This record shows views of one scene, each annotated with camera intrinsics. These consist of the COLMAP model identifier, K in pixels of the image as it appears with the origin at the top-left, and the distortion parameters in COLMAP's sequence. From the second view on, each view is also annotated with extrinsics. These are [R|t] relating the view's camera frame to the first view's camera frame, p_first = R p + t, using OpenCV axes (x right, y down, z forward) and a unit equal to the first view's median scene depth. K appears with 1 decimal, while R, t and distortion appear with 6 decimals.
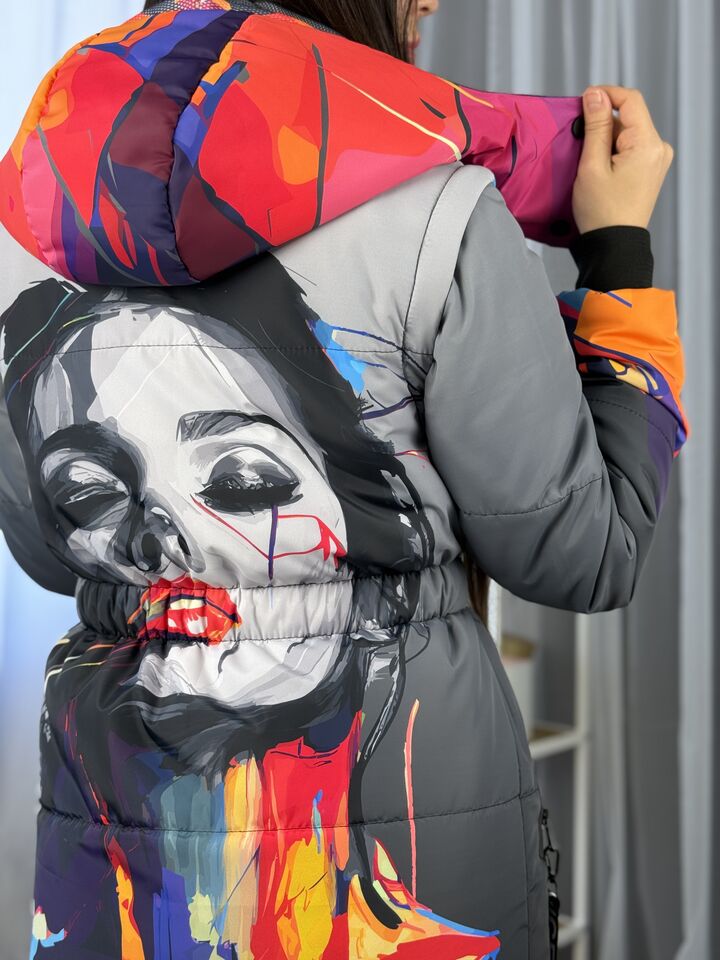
lens RADIAL K [[1477.8, 0, 357.2], [0, 1477.8, 438.9], [0, 0, 1]] dist [0.018124, -0.181634]
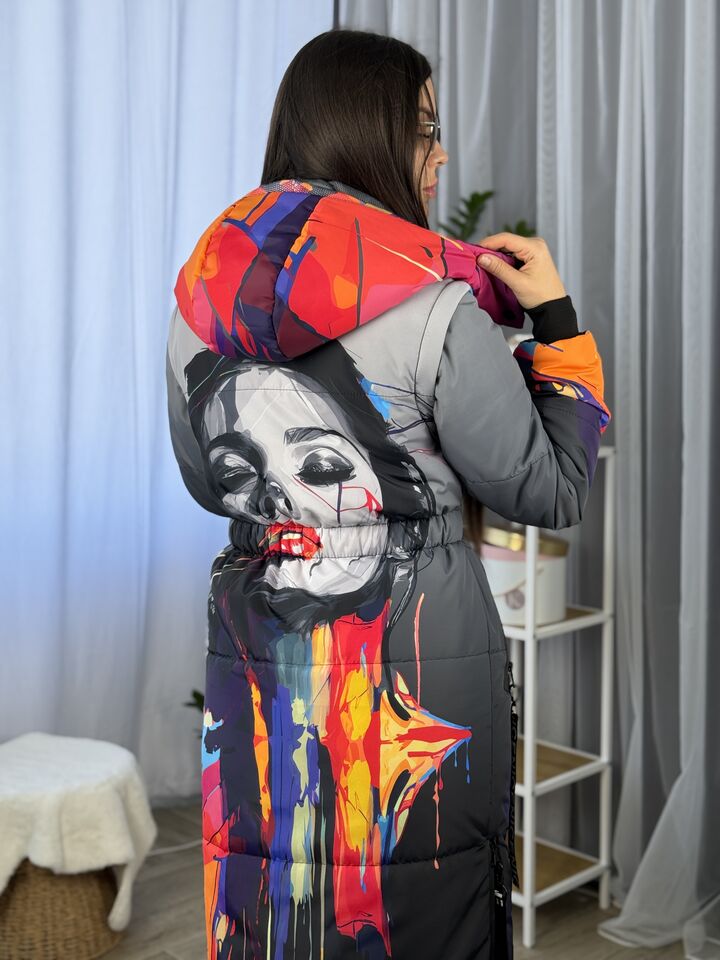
lens RADIAL K [[1457.2, 0, 360.0], [0, 1457.2, 480.0], [0, 0, 1]] dist [0.003769, 0.052984]
pose [[0.994896, 0.008808, -0.100520, 0.139549], [0.000045, 0.996144, 0.087731, -0.106751], [0.100905, -0.087287, 0.991060, -0.696586]]
